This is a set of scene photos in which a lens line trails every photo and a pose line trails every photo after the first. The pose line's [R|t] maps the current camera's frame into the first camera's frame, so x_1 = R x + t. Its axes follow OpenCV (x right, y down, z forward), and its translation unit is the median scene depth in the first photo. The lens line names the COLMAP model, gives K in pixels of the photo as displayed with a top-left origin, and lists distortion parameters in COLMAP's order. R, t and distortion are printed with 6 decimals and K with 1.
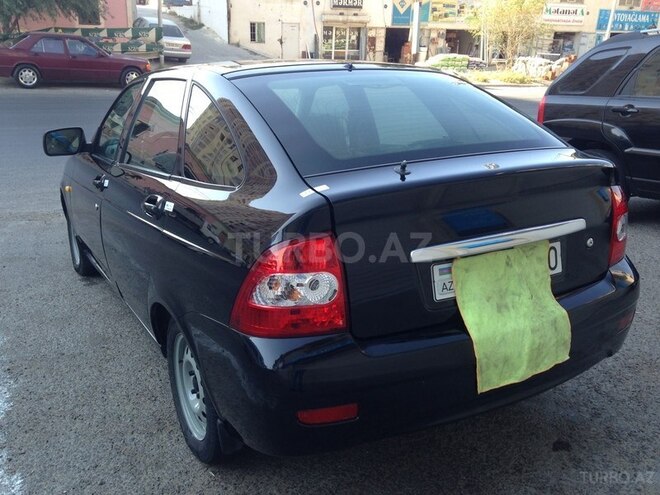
lens RADIAL K [[599.9, 0, 324.6], [0, 599.9, 245.5], [0, 0, 1]] dist [0.160183, -0.217752]
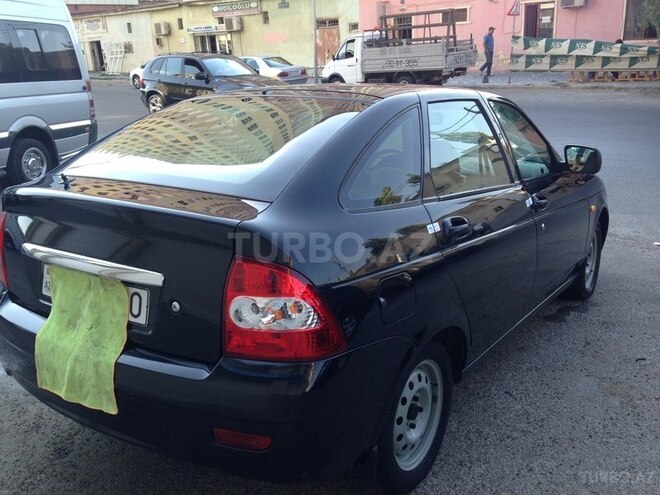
lens RADIAL K [[599.9, 0, 324.6], [0, 599.9, 245.5], [0, 0, 1]] dist [0.160183, -0.217752]
pose [[0.425565, 0.224167, -0.876723, 0.467232], [-0.239560, 0.962175, 0.129733, -0.092129], [0.872643, 0.154817, 0.463170, 0.296329]]
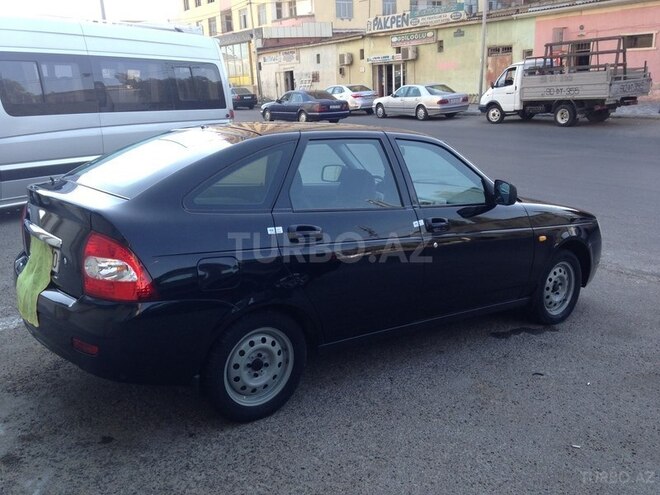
lens RADIAL K [[599.9, 0, 324.6], [0, 599.9, 245.5], [0, 0, 1]] dist [0.160183, -0.217752]
pose [[0.139663, 0.213440, -0.966922, 0.671277], [-0.280776, 0.944949, 0.168034, -0.156912], [0.949557, 0.248020, 0.191903, 0.474899]]
